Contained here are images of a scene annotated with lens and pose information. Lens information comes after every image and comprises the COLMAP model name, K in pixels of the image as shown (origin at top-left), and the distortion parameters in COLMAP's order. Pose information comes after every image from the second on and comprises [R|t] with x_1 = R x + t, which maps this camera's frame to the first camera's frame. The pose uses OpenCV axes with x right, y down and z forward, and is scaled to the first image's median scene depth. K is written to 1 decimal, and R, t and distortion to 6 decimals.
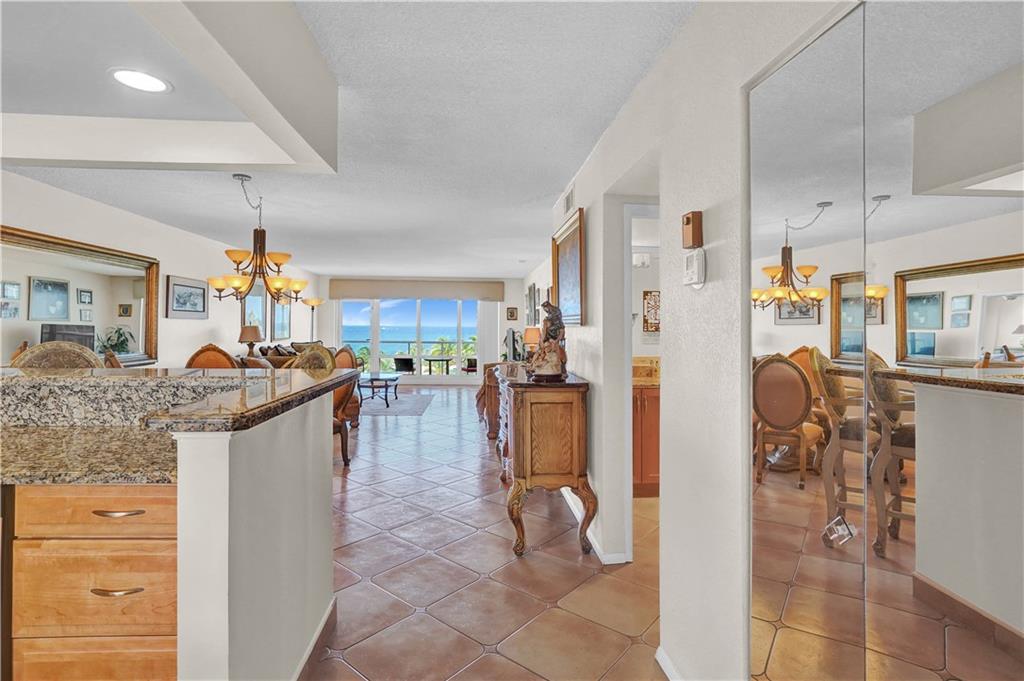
lens RADIAL K [[496.7, 0, 517.6], [0, 496.7, 350.3], [0, 0, 1]] dist [-0.034280, 0.006785]
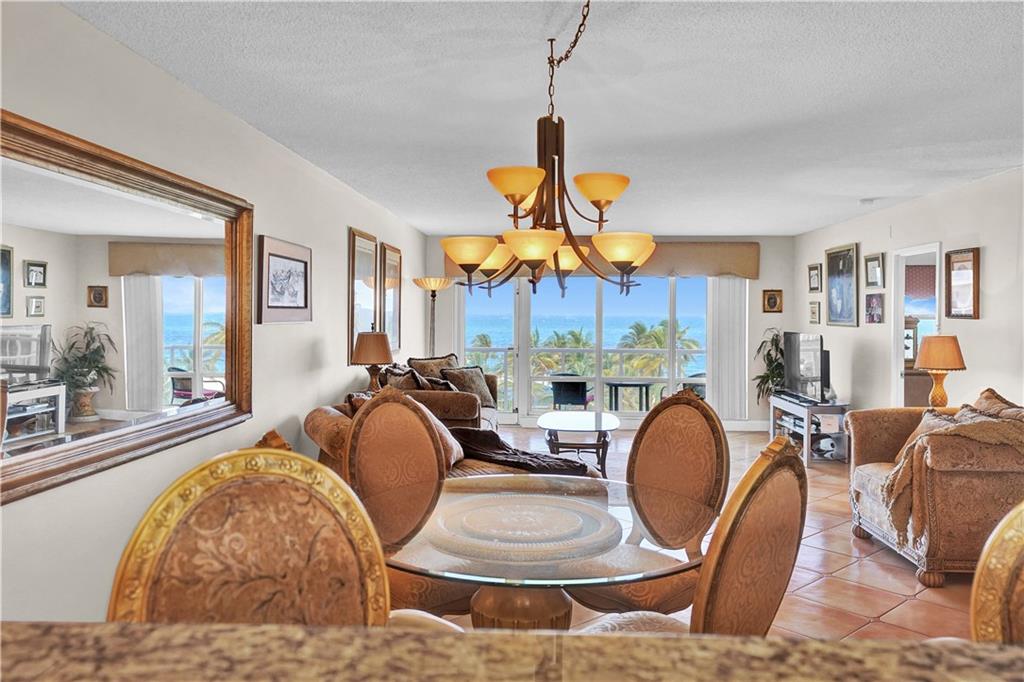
lens RADIAL K [[754.4, 0, 518.4], [0, 754.4, 319.1], [0, 0, 1]] dist [0.033858, 0.009460]
pose [[0.992234, -0.000217, -0.124382, -0.203188], [-0.004299, 0.999341, -0.036039, -0.025227], [0.124308, 0.036293, 0.991580, 0.166701]]
